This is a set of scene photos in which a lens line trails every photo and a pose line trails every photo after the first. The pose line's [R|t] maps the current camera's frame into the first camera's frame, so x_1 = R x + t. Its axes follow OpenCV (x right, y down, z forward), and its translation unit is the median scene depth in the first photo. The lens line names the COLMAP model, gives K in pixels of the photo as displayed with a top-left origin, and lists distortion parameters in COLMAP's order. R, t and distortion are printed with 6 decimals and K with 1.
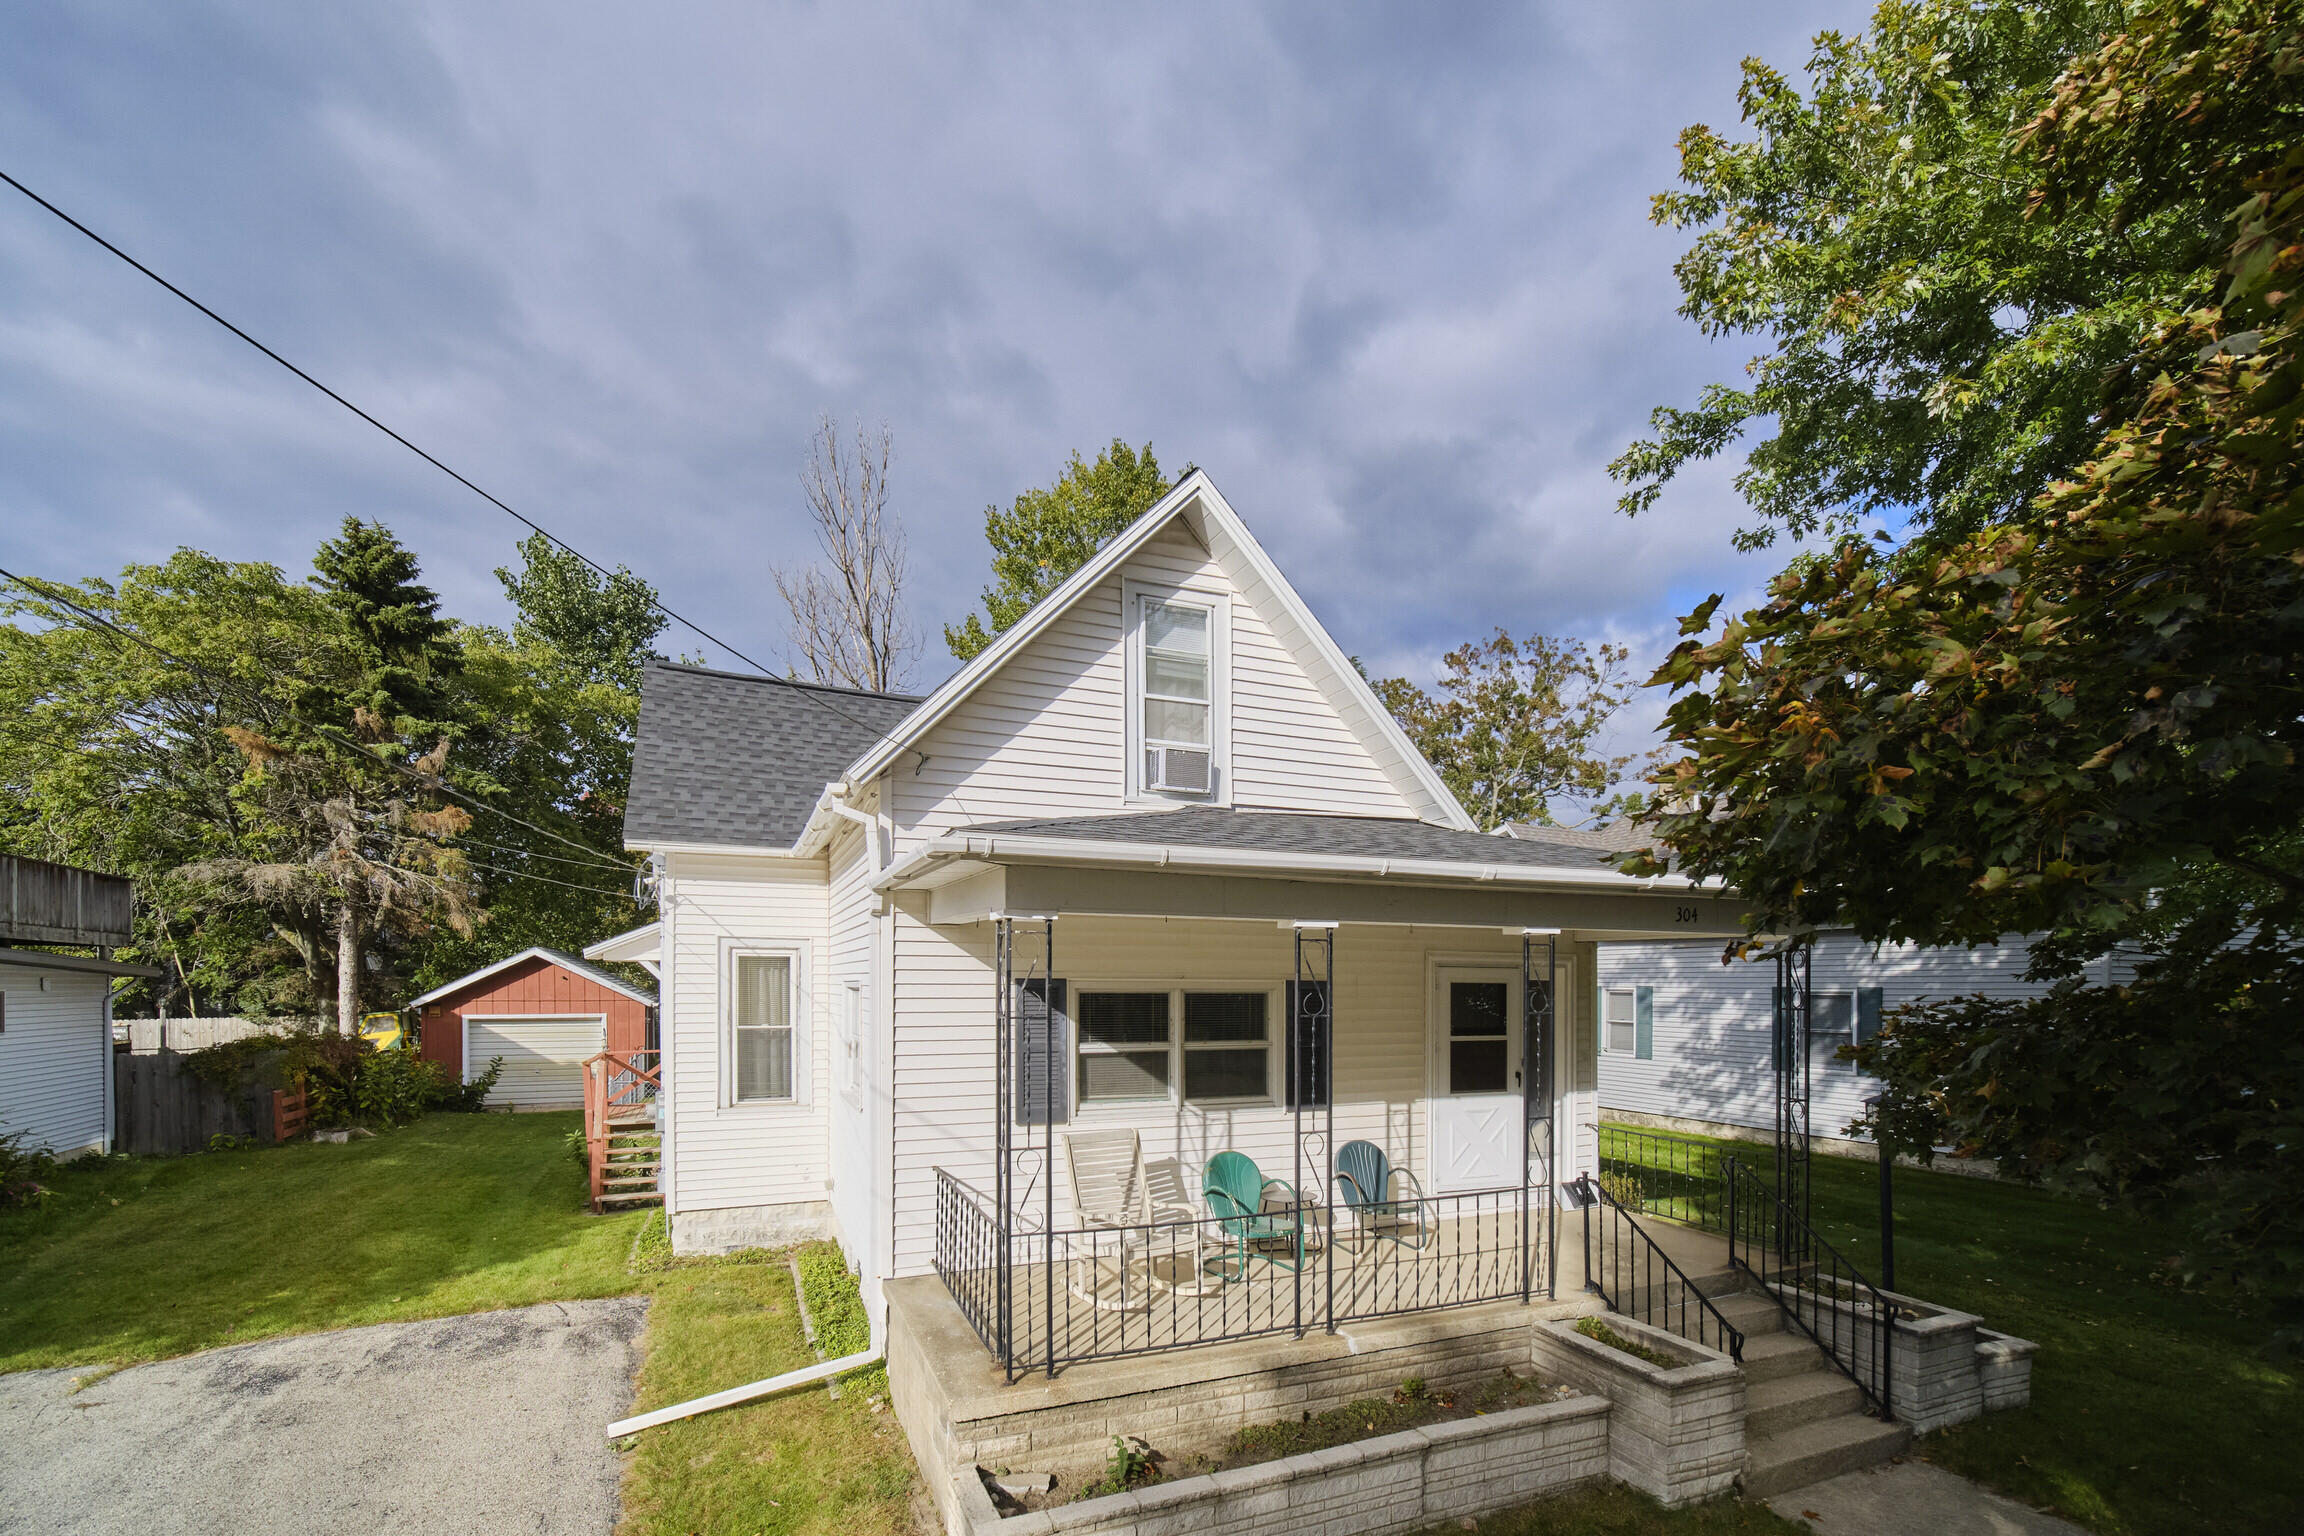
lens RADIAL K [[982.3, 0, 1148.2], [0, 982.3, 935.2], [0, 0, 1]] dist [0.000505, -0.000066]
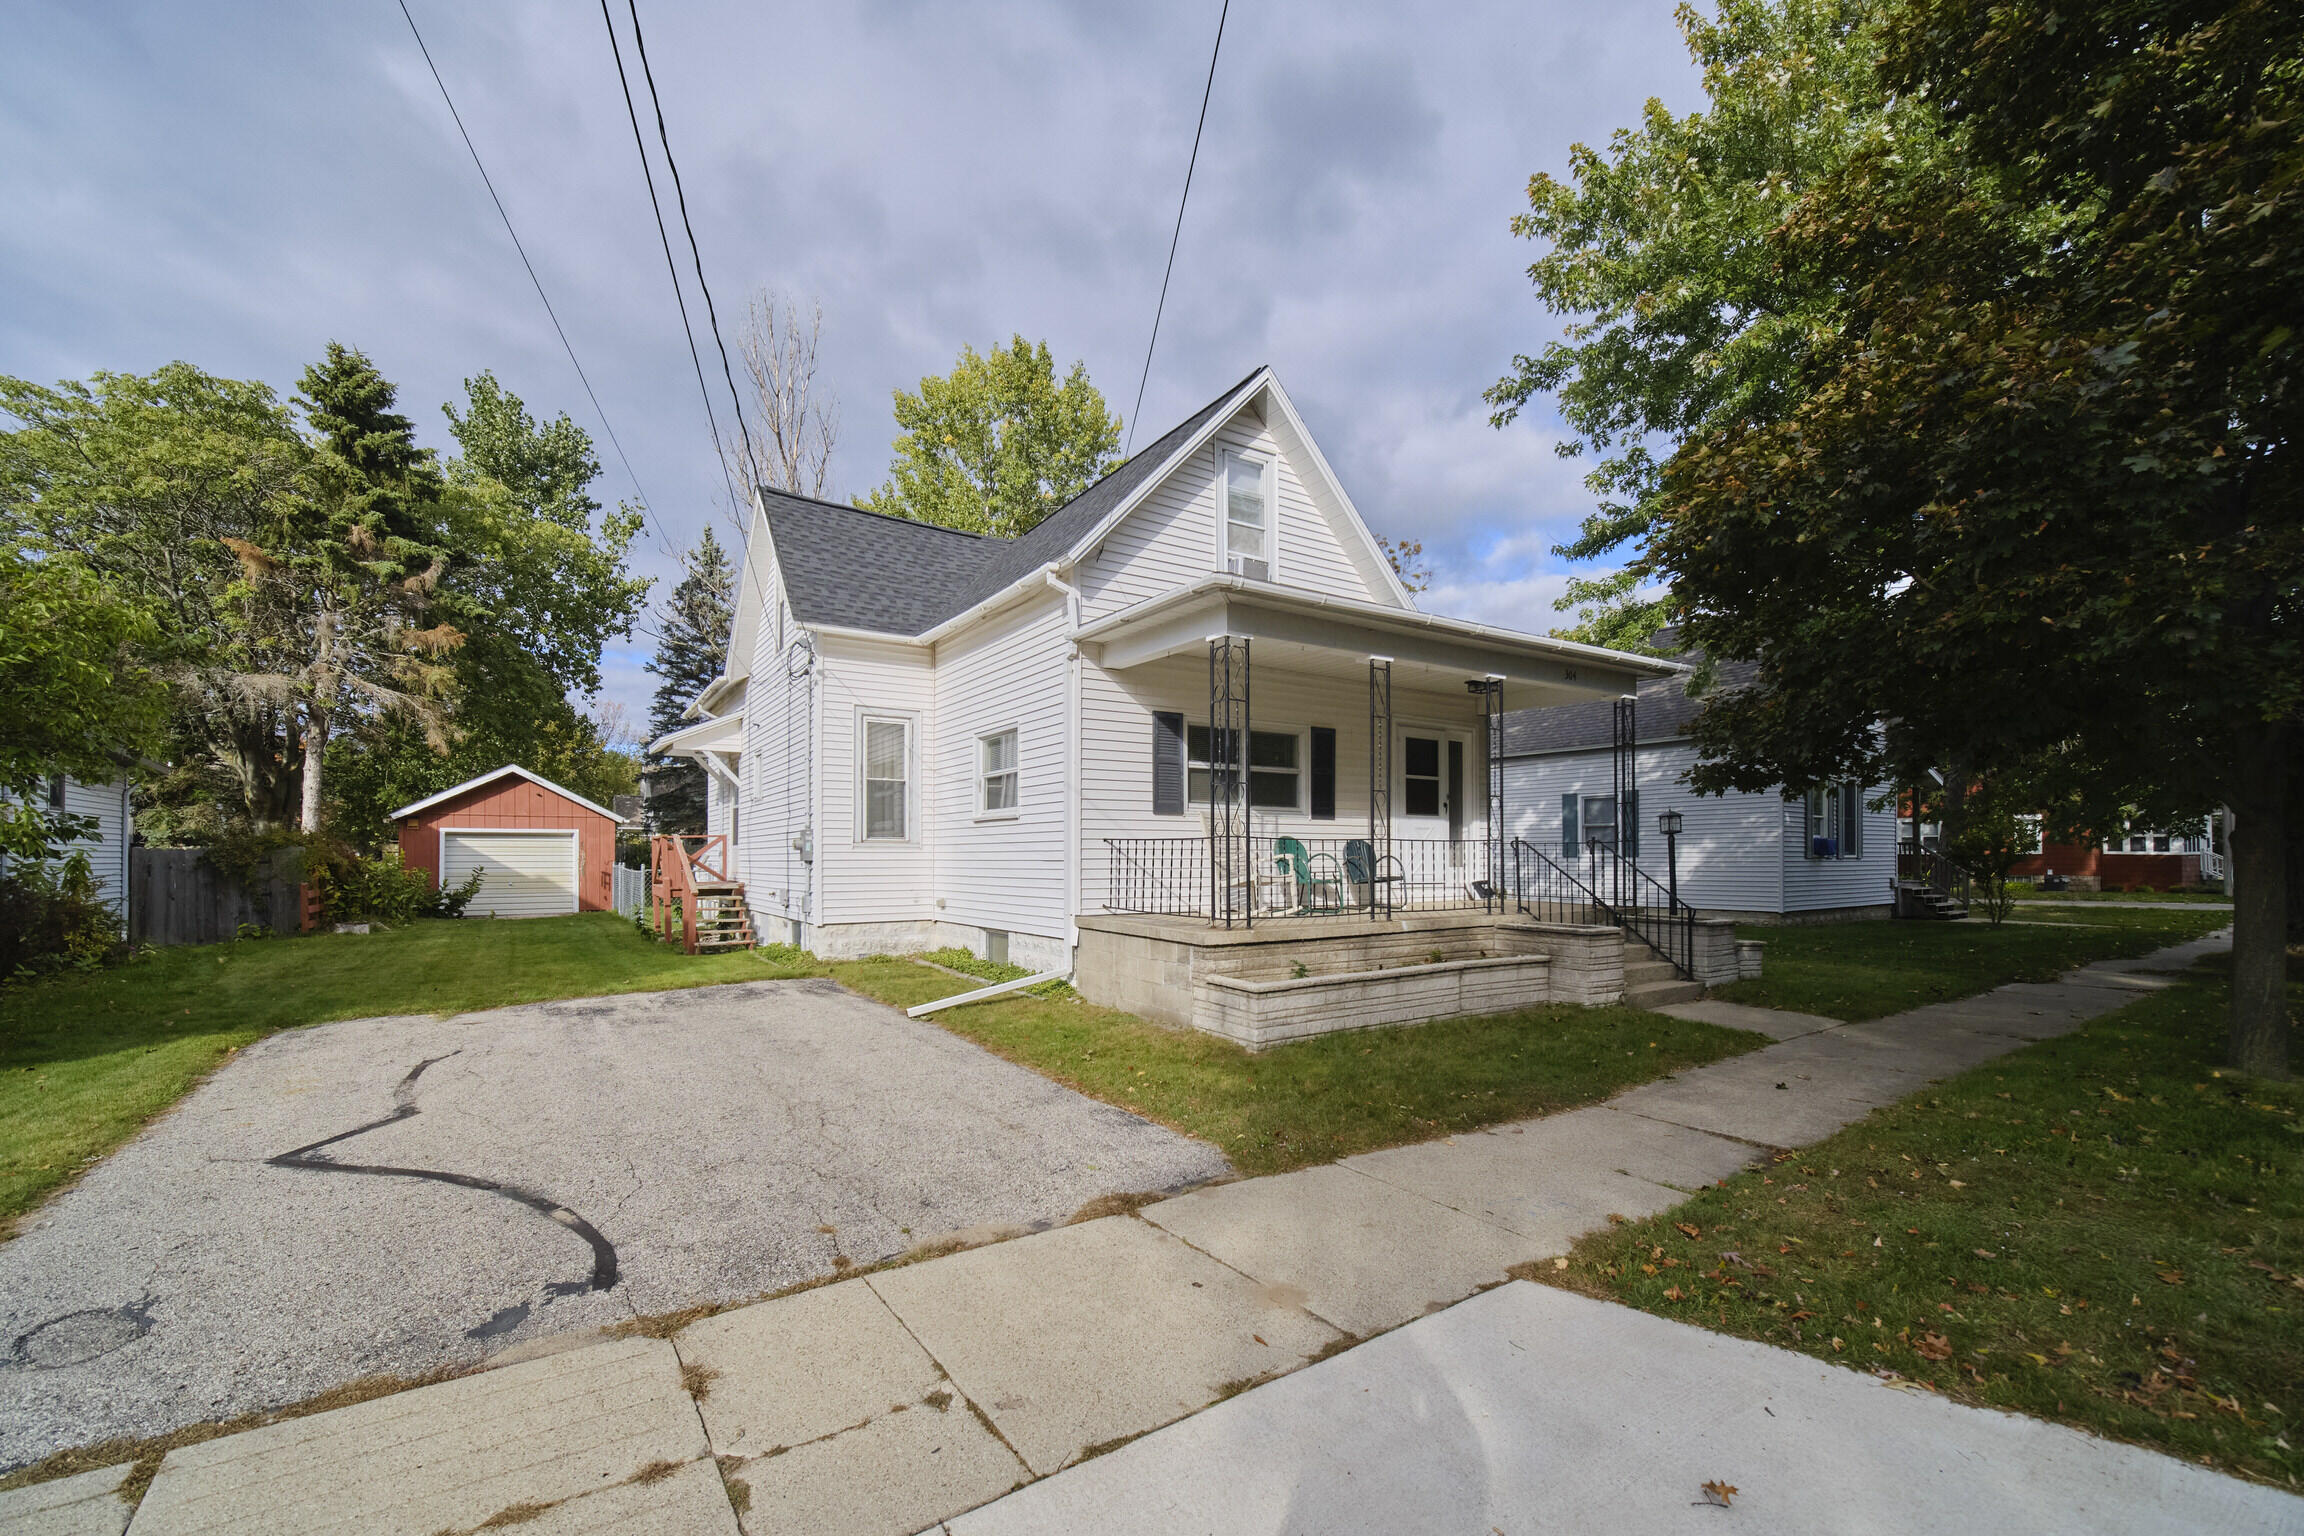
lens RADIAL K [[940.7, 0, 1145.5], [0, 940.7, 809.4], [0, 0, 1]] dist [-0.000581, -0.000306]
pose [[0.977828, -0.010055, 0.209166, -0.313592], [0.012515, 0.999867, -0.010441, 0.146197], [-0.209033, 0.012827, 0.977824, -0.240124]]
